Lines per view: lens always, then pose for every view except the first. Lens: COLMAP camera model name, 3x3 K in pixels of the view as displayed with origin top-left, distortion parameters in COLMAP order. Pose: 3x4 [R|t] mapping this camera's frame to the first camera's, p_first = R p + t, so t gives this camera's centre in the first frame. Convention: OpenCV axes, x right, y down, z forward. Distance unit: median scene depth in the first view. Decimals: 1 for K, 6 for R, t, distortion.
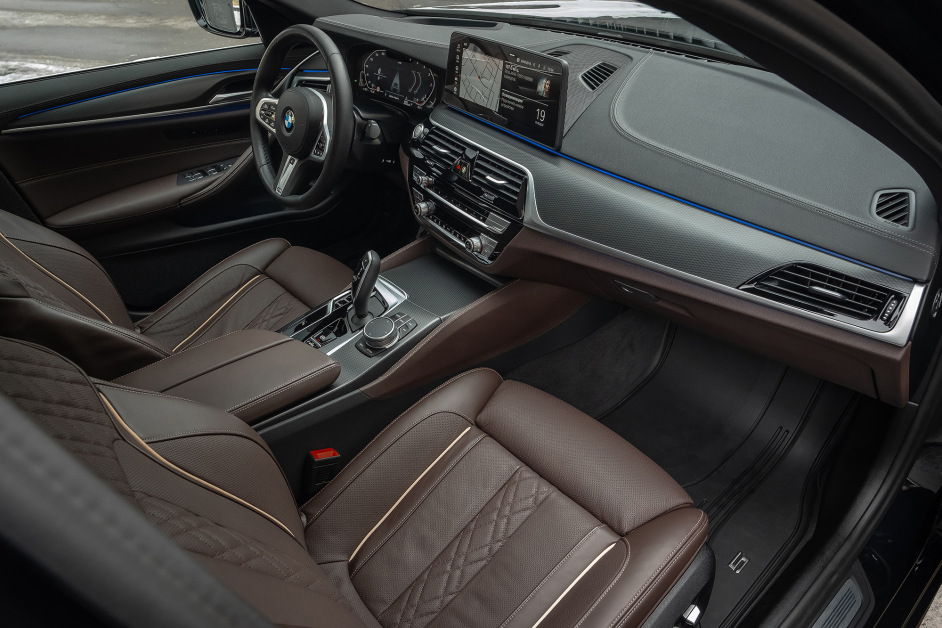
lens RADIAL K [[661.2, 0, 471.0], [0, 661.2, 314.0], [0, 0, 1]] dist [0.000085, 0.000266]
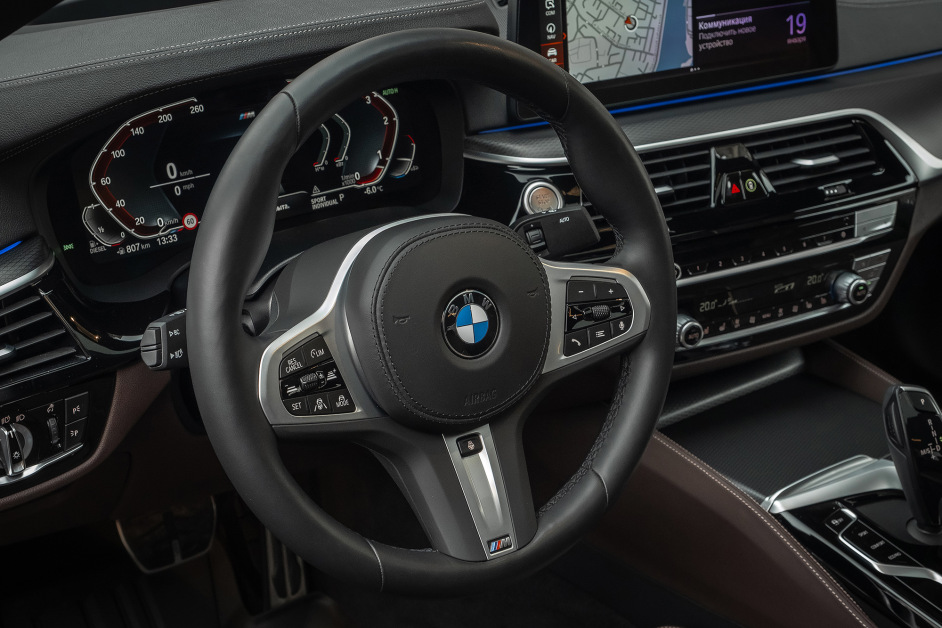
lens RADIAL K [[1458.5, 0, 471.0], [0, 1458.5, 314.0], [0, 0, 1]] dist [-0.001713, -0.023154]
pose [[0.087680, -0.404782, 0.910200, -1.072597], [0.548911, 0.782116, 0.294943, -0.594626], [-0.831270, 0.473758, 0.290765, 0.950783]]
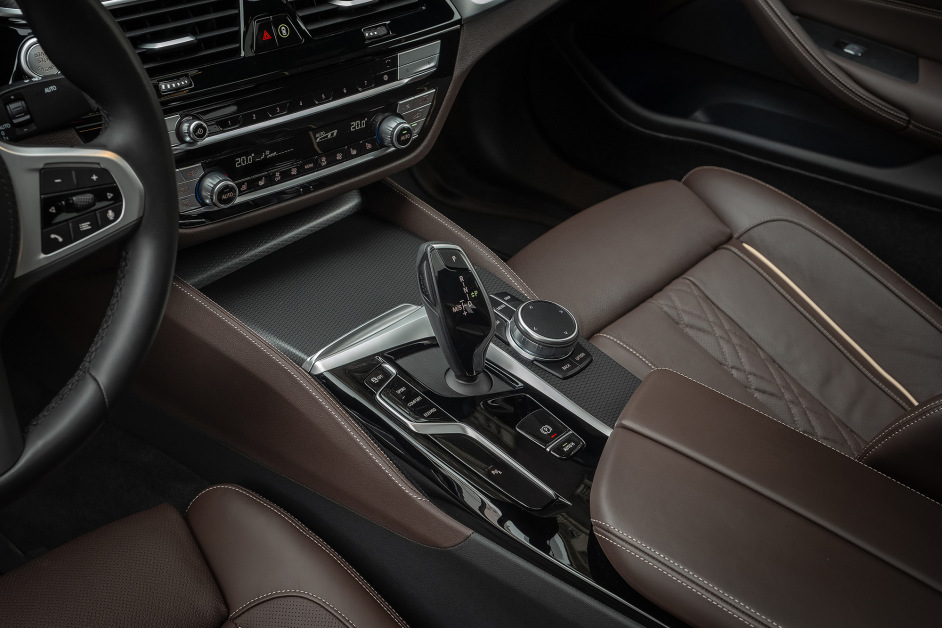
lens RADIAL K [[1228.0, 0, 471.0], [0, 1228.0, 314.0], [0, 0, 1]] dist [-0.002551, -0.025675]
pose [[-0.139910, -0.569389, 0.810075, -0.864472], [0.483446, 0.674697, 0.557732, -0.520533], [-0.864121, 0.469660, 0.180872, 0.868367]]
